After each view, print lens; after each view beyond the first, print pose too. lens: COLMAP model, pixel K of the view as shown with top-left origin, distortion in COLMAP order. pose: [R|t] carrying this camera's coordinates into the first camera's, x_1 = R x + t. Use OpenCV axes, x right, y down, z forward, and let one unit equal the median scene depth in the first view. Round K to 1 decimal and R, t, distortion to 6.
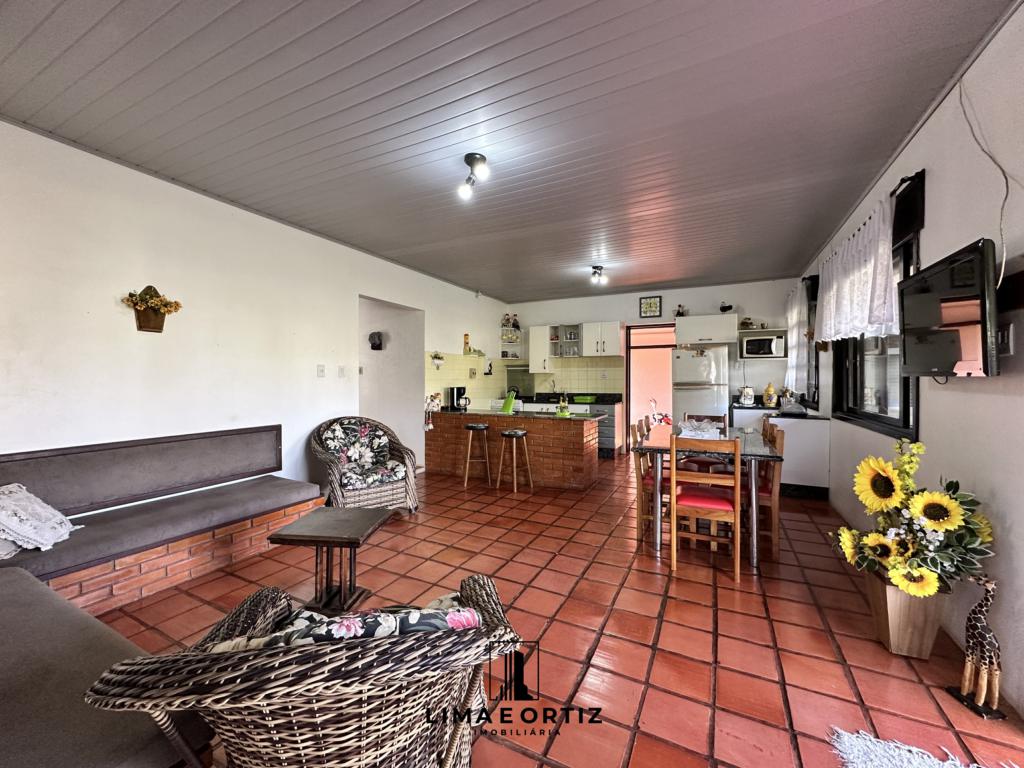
lens RADIAL K [[407.5, 0, 513.0], [0, 407.5, 381.8], [0, 0, 1]] dist [-0.004462, 0.001390]
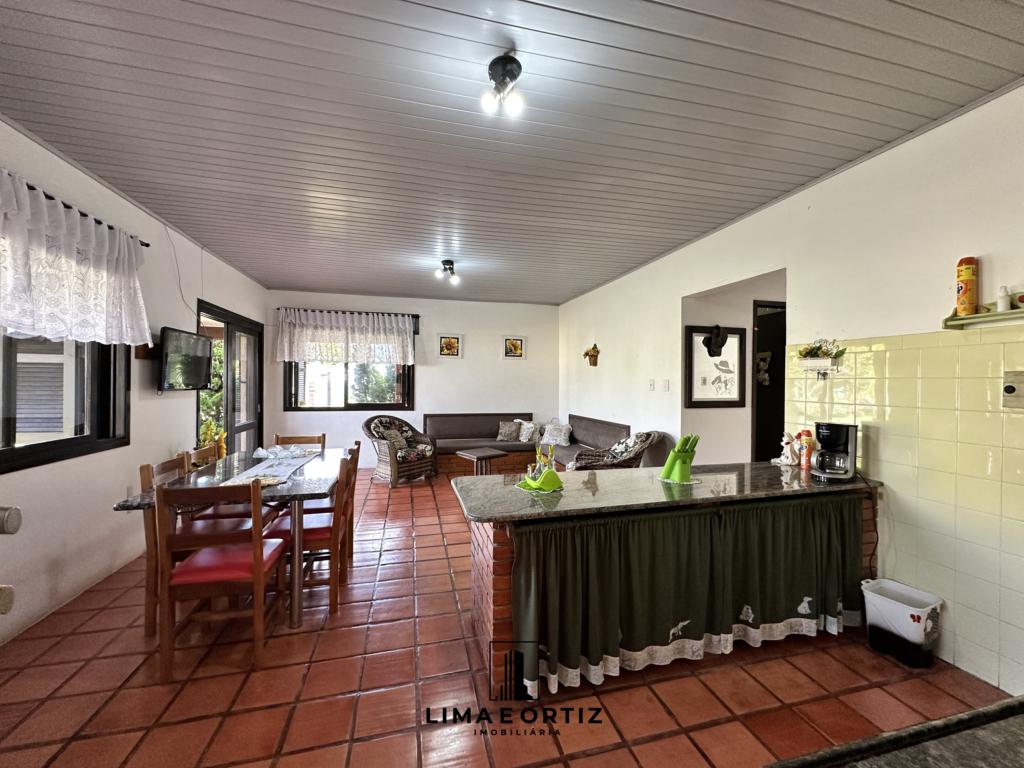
lens RADIAL K [[407.5, 0, 516.1], [0, 407.5, 381.4], [0, 0, 1]] dist [-0.004462, 0.001390]
pose [[-0.753560, -0.005085, -0.657359, 0.352338], [-0.010199, 0.999940, 0.003956, -0.027610], [0.657300, 0.009686, -0.753567, 1.116180]]
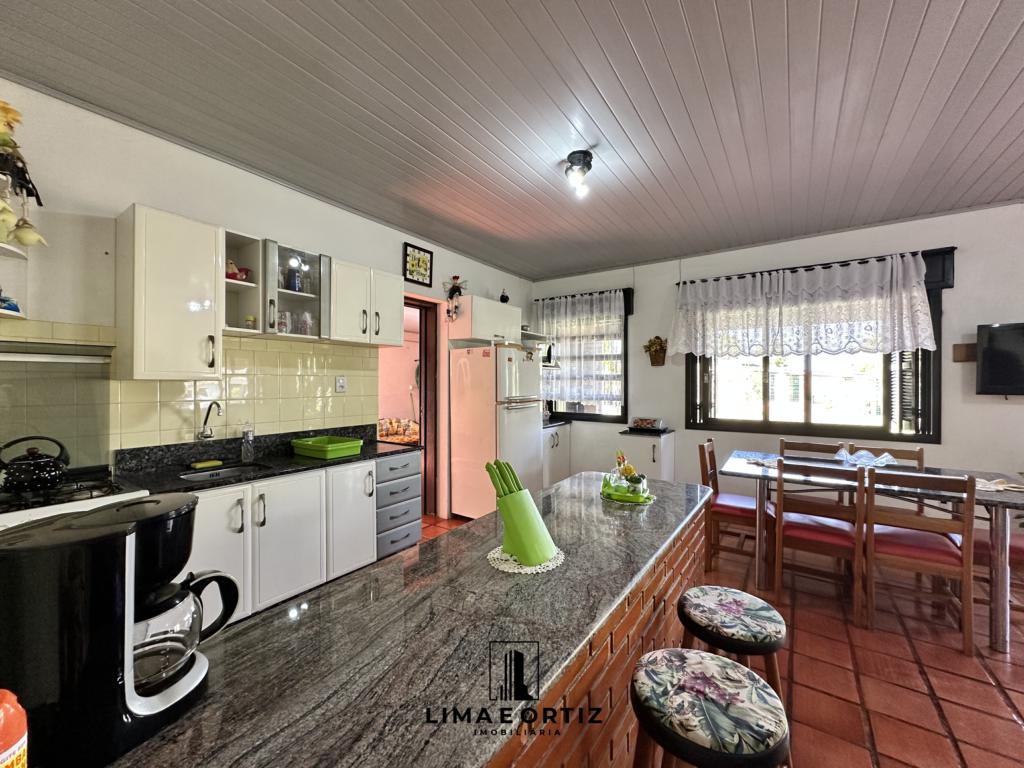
lens RADIAL K [[407.5, 0, 511.0], [0, 407.5, 384.5], [0, 0, 1]] dist [-0.004462, 0.001390]
pose [[0.144724, -0.003395, 0.989466, -0.231190], [0.002268, 0.999993, 0.003100, -0.023134], [-0.989470, 0.001795, 0.144730, 0.900990]]
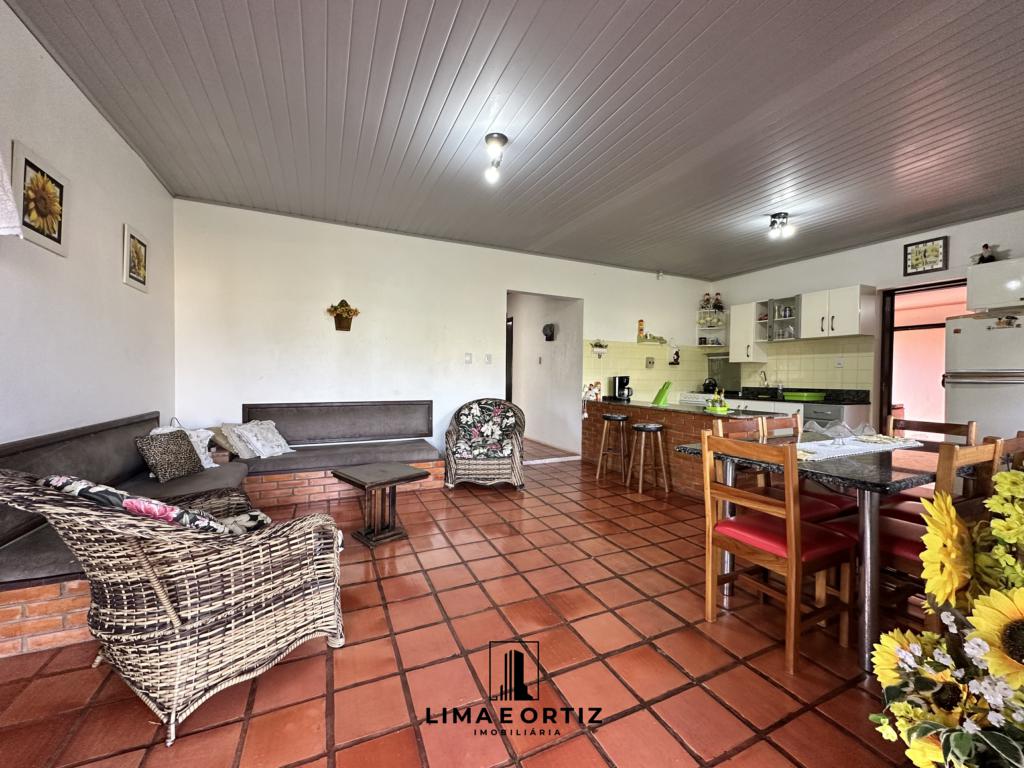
lens RADIAL K [[407.5, 0, 514.6], [0, 407.5, 383.1], [0, 0, 1]] dist [-0.004462, 0.001390]
pose [[0.784660, 0.021165, -0.619565, 0.262381], [-0.015183, 0.999773, 0.014924, 0.018480], [0.619740, -0.002304, 0.784804, 0.107349]]
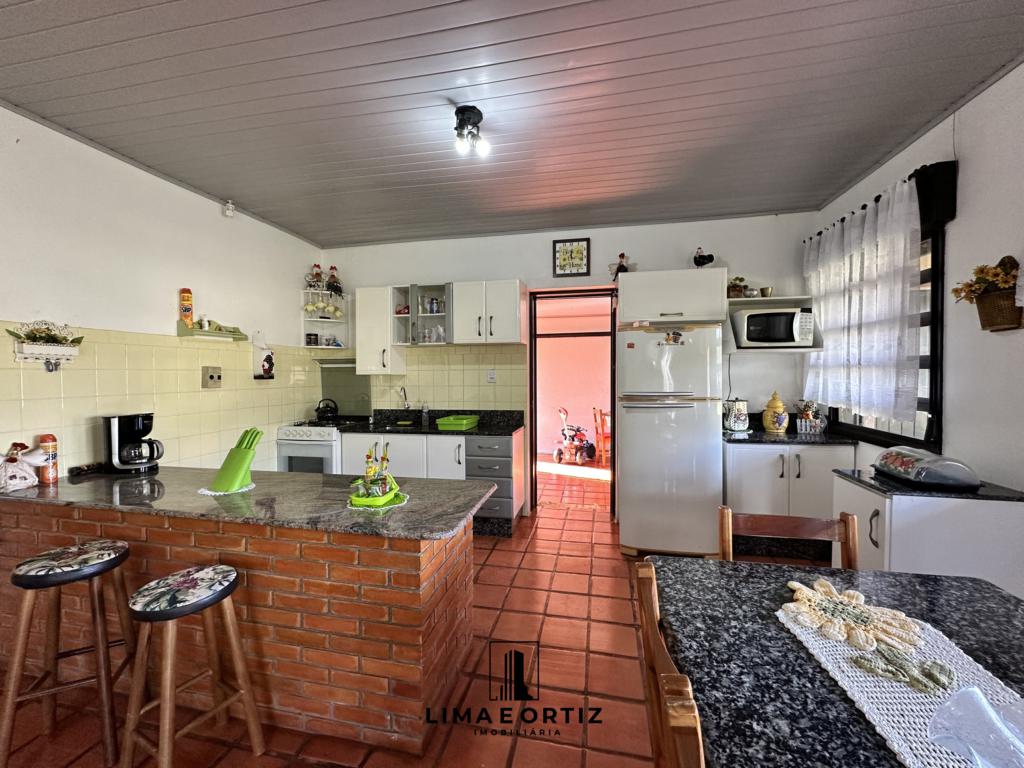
lens RADIAL K [[407.5, 0, 512.5], [0, 407.5, 381.5], [0, 0, 1]] dist [-0.004462, 0.001390]
pose [[0.967679, -0.009833, 0.251994, 0.129688], [0.006317, 0.999871, 0.014758, -0.023402], [-0.252107, -0.012690, 0.967616, 0.535904]]
